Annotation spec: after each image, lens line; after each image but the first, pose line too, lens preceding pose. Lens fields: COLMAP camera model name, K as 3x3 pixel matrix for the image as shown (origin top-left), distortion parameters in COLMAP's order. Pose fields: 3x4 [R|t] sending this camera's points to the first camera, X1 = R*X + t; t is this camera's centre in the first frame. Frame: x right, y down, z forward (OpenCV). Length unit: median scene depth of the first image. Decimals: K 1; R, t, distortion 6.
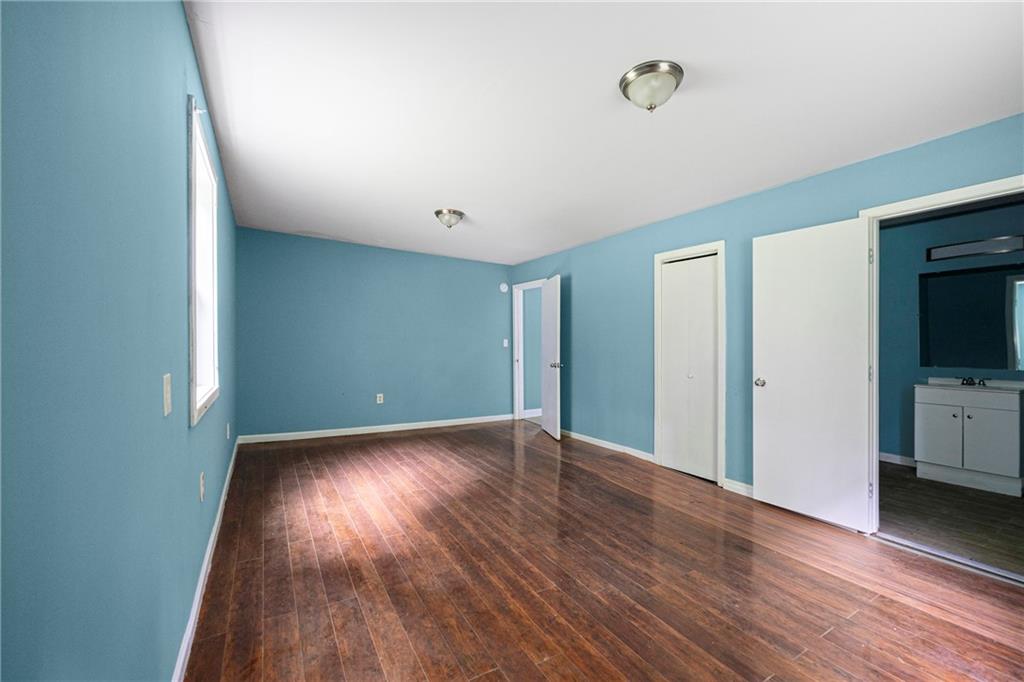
lens RADIAL K [[413.4, 0, 509.9], [0, 413.4, 338.0], [0, 0, 1]] dist [-0.000136, 0.000088]
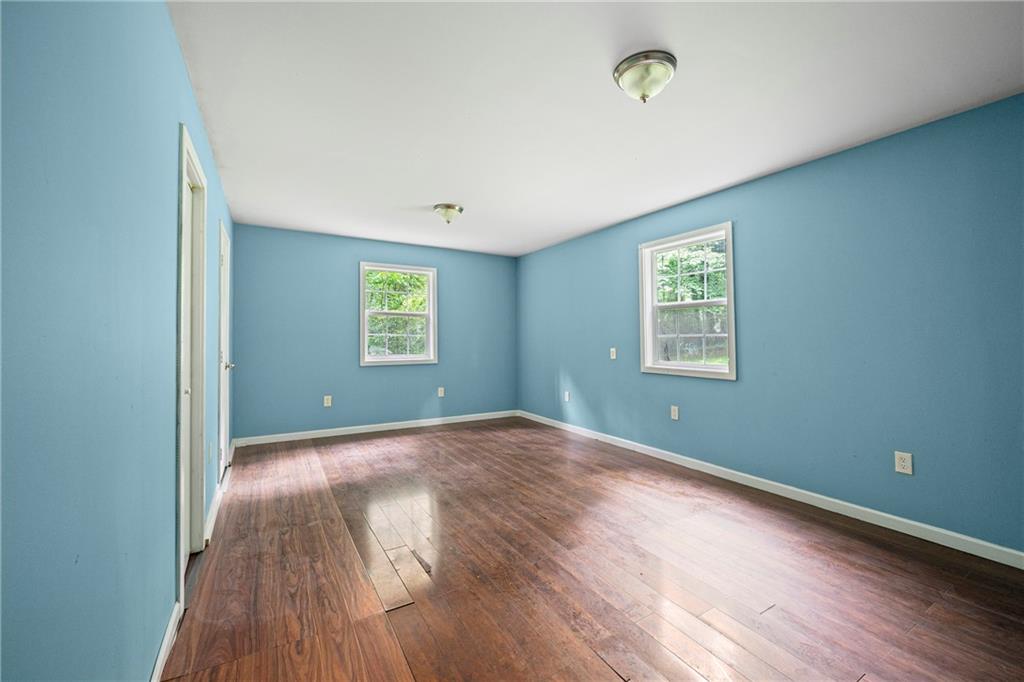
lens RADIAL K [[413.4, 0, 512.2], [0, 413.4, 339.6], [0, 0, 1]] dist [-0.000136, 0.000088]
pose [[-0.999792, -0.018936, 0.007601, 0.025177], [-0.019008, 0.999775, -0.009459, 0.031409], [-0.007420, -0.009602, -0.999926, 2.299012]]
